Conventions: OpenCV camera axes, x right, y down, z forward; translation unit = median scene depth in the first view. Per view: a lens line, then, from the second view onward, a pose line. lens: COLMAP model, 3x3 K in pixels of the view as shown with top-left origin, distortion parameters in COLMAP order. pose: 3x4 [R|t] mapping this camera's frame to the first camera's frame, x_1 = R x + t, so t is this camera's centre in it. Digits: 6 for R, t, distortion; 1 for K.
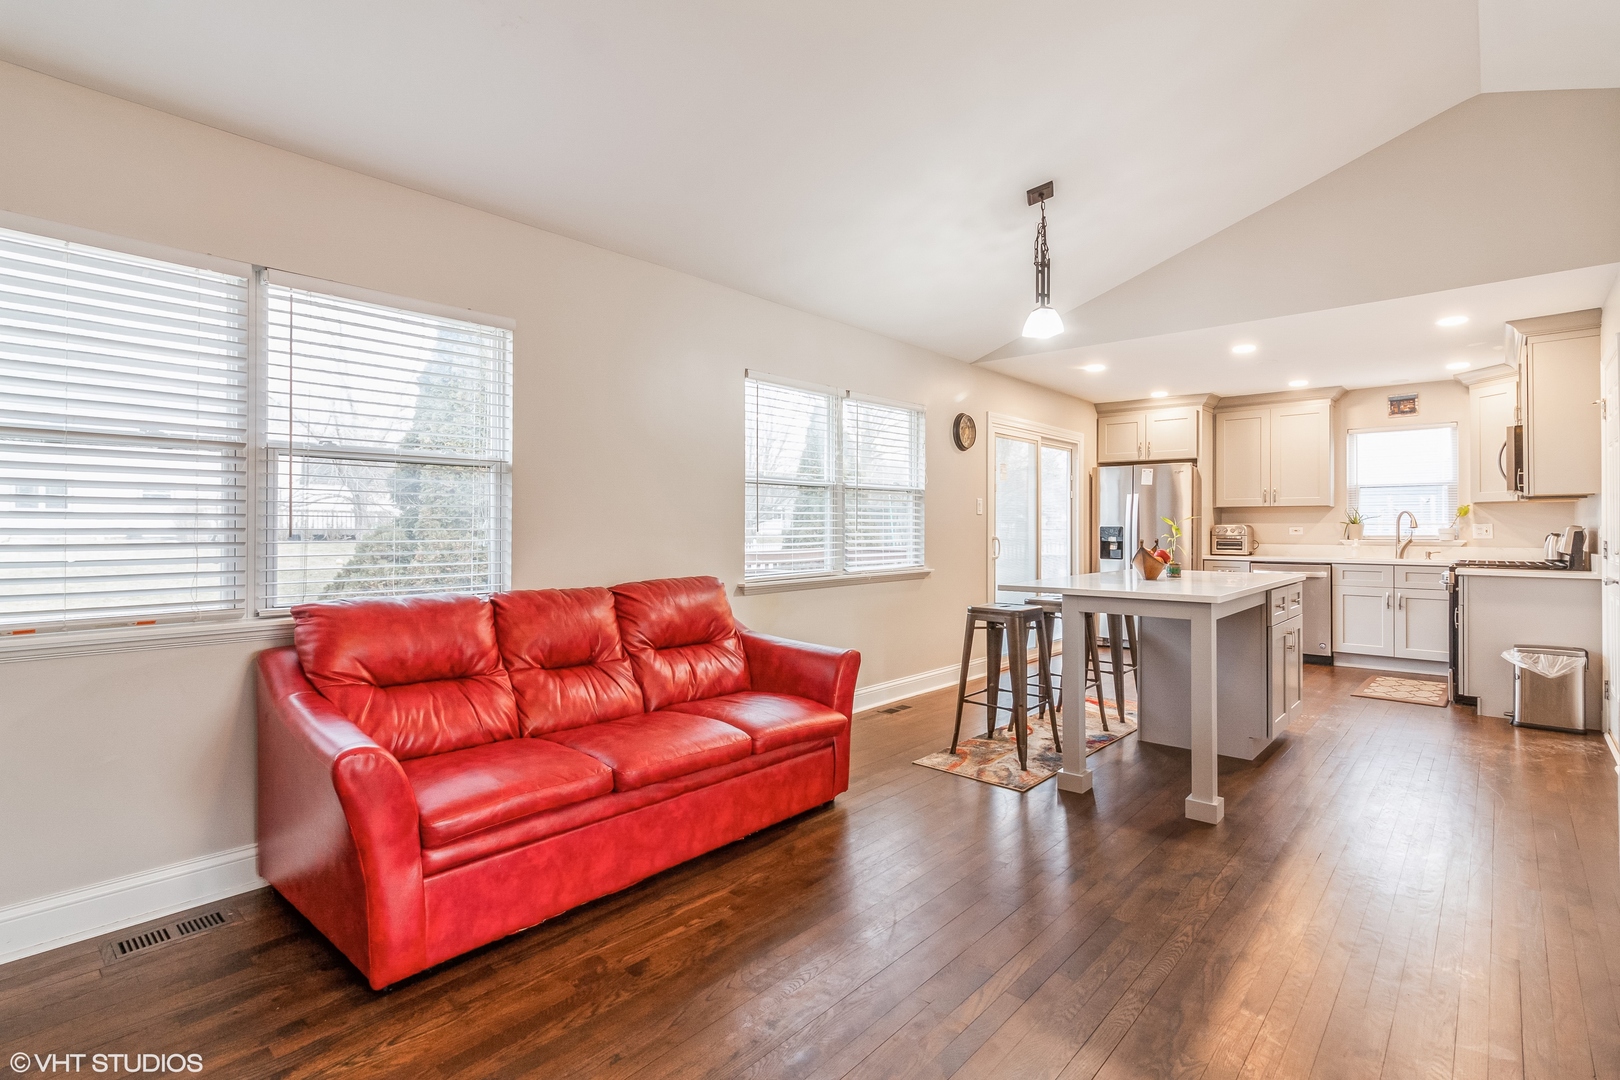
lens RADIAL K [[765.8, 0, 795.5], [0, 765.8, 526.8], [0, 0, 1]] dist [0.000132, -0.000604]
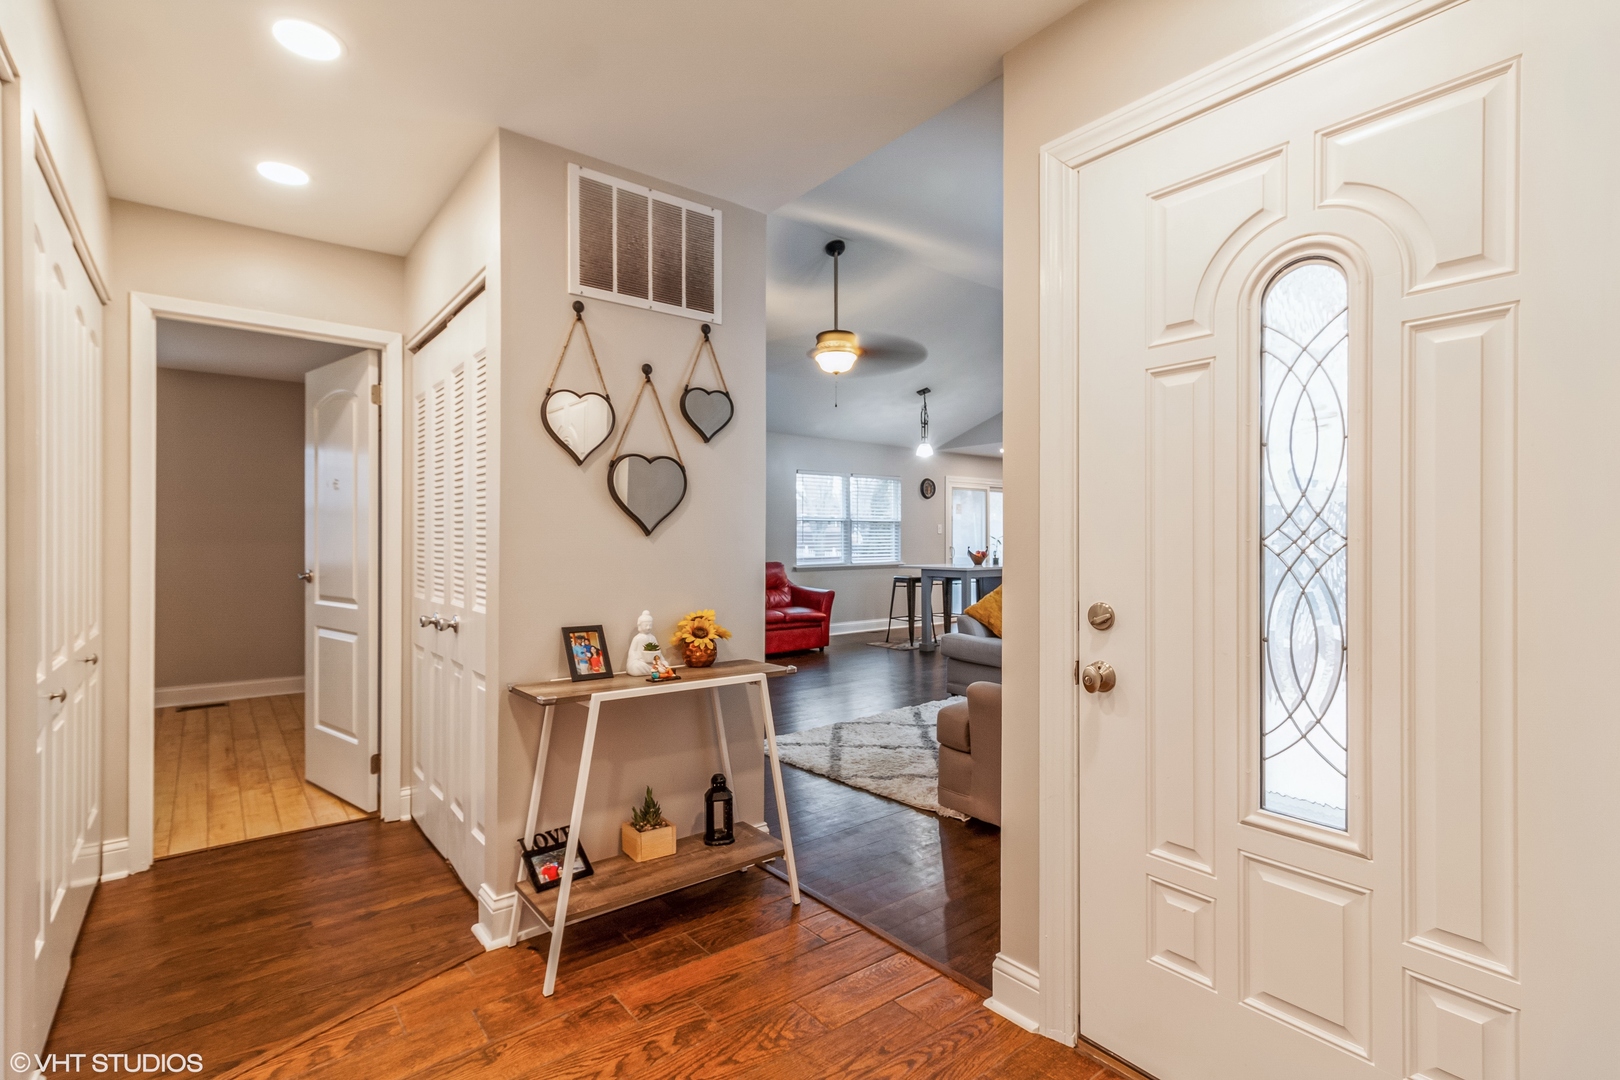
lens RADIAL K [[765.8, 0, 800.8], [0, 765.8, 542.9], [0, 0, 1]] dist [0.000132, -0.000604]
pose [[0.988333, -0.000361, -0.152305, 0.208332], [0.000216, 1.000000, -0.000968, 0.006349], [0.152305, 0.000924, 0.988333, -0.863194]]
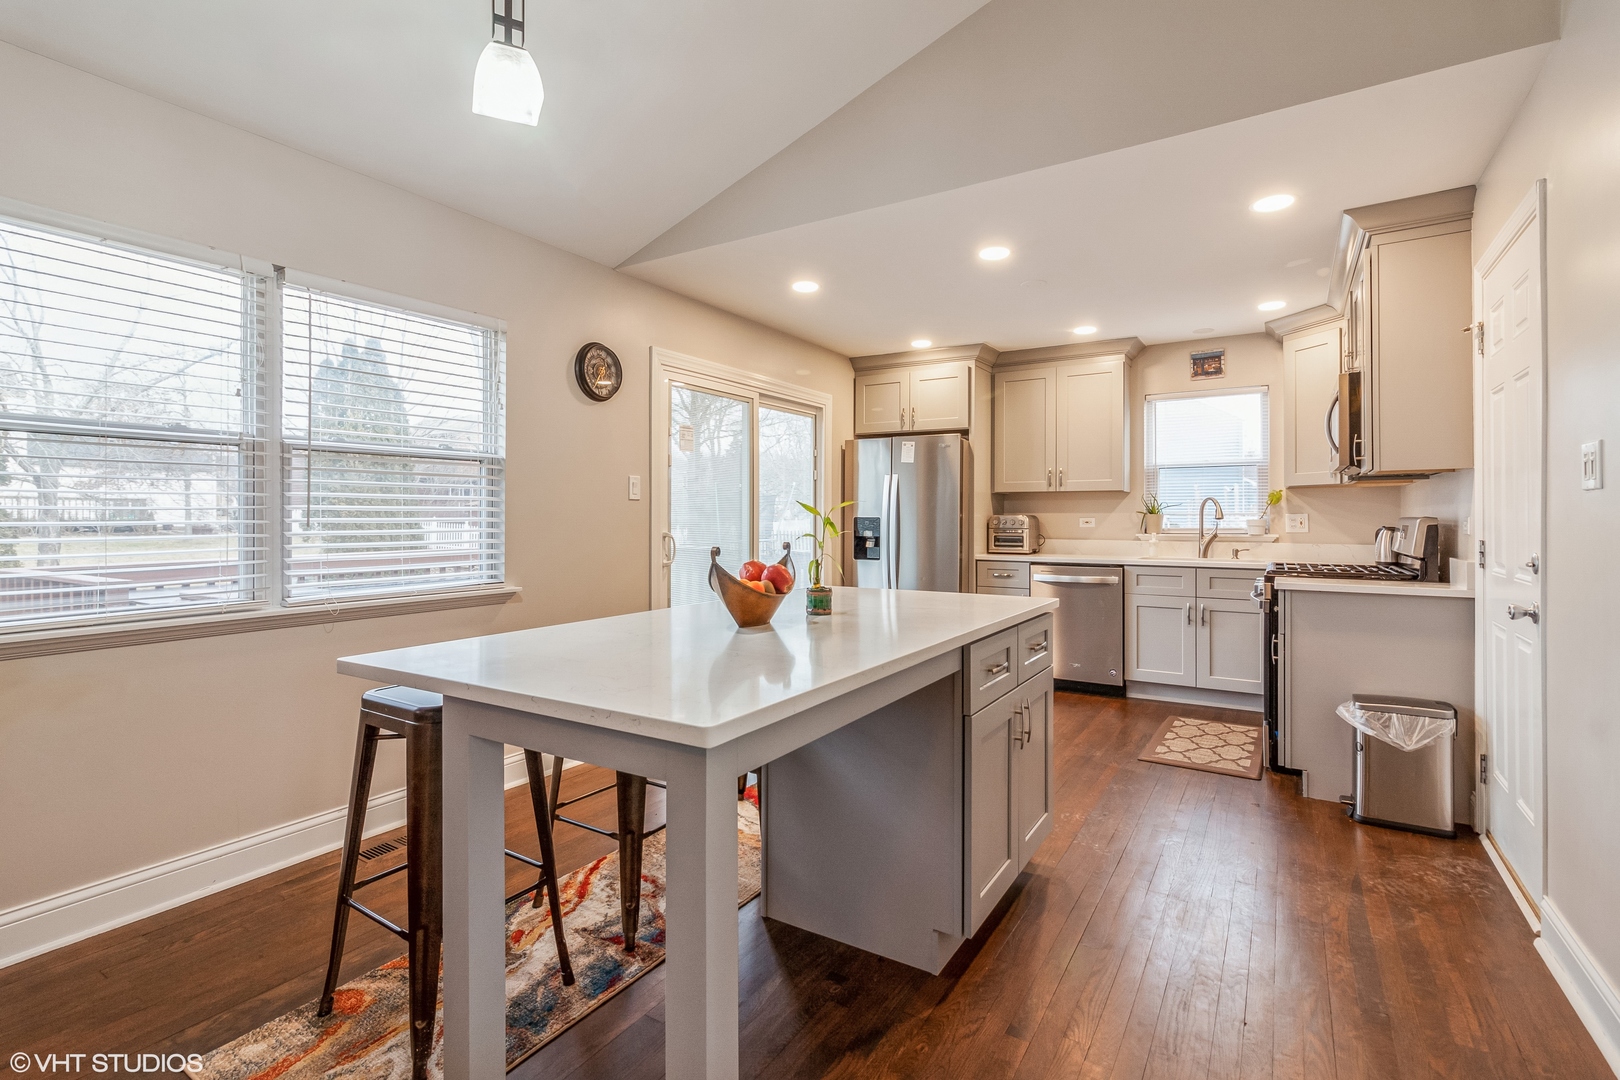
lens RADIAL K [[765.8, 0, 790.0], [0, 765.8, 517.9], [0, 0, 1]] dist [0.000132, -0.000604]
pose [[0.985833, -0.000552, 0.167727, 0.282466], [0.000151, 0.999997, 0.002407, -0.001962], [-0.167728, -0.002347, 0.985831, 0.350024]]
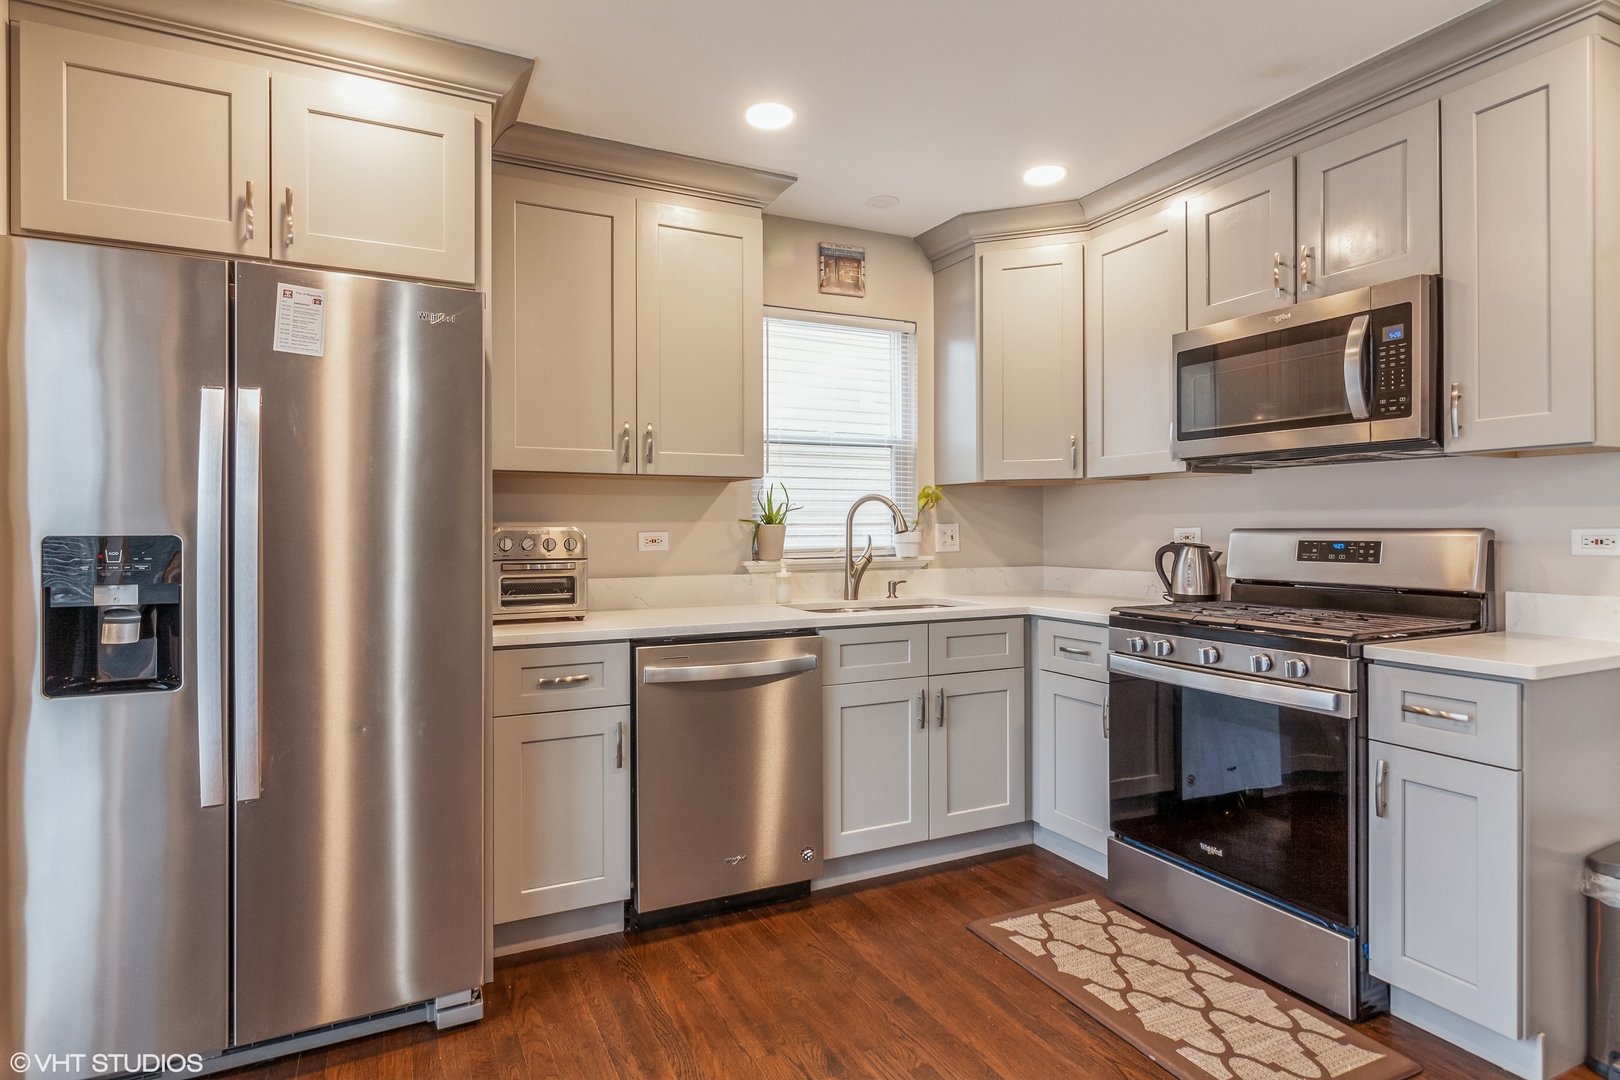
lens RADIAL K [[852.8, 0, 797.8], [0, 852.8, 529.0], [0, 0, 1]] dist [-0.002600, 0.000917]
pose [[0.367158, -0.004266, 0.930149, 0.360510], [0.003688, 0.999988, 0.003131, -0.002727], [-0.930151, 0.002281, 0.367170, 1.006004]]
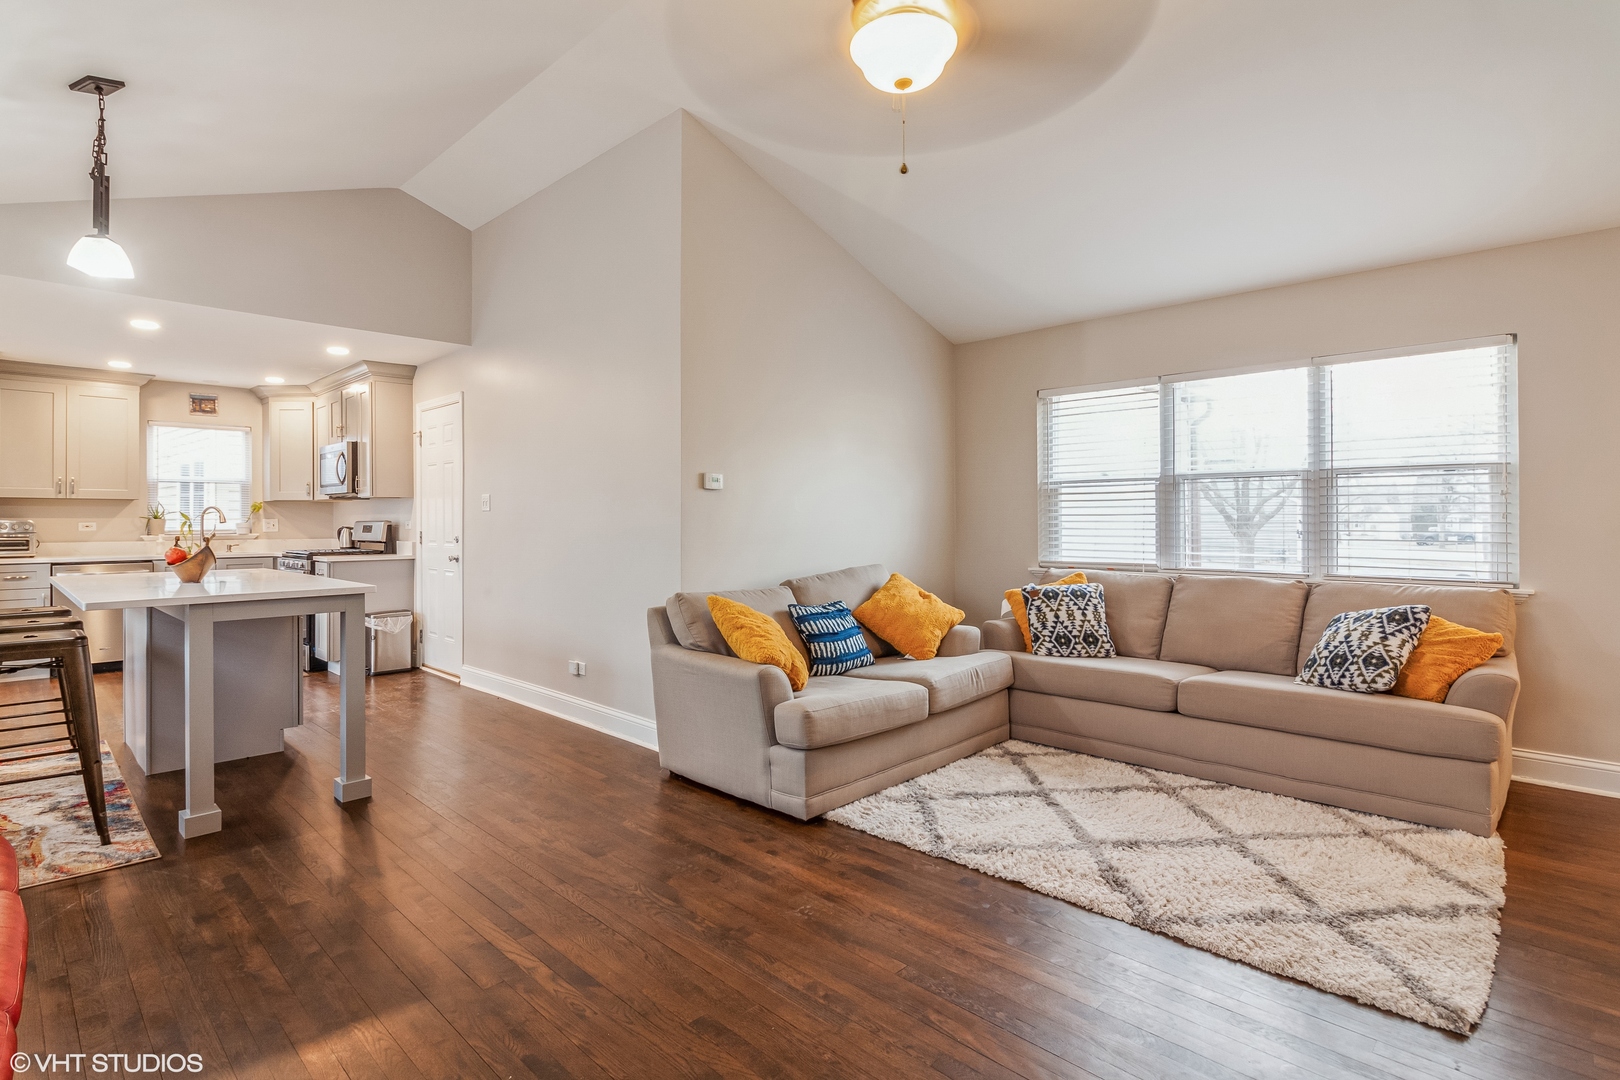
lens RADIAL K [[802.2, 0, 787.4], [0, 802.2, 513.9], [0, 0, 1]] dist [-0.000586, 0.000257]
pose [[0.052139, 0.007920, 0.998608, -0.299909], [0.001740, 0.999966, -0.008021, -0.000419], [-0.998638, 0.002156, 0.052123, 0.186748]]
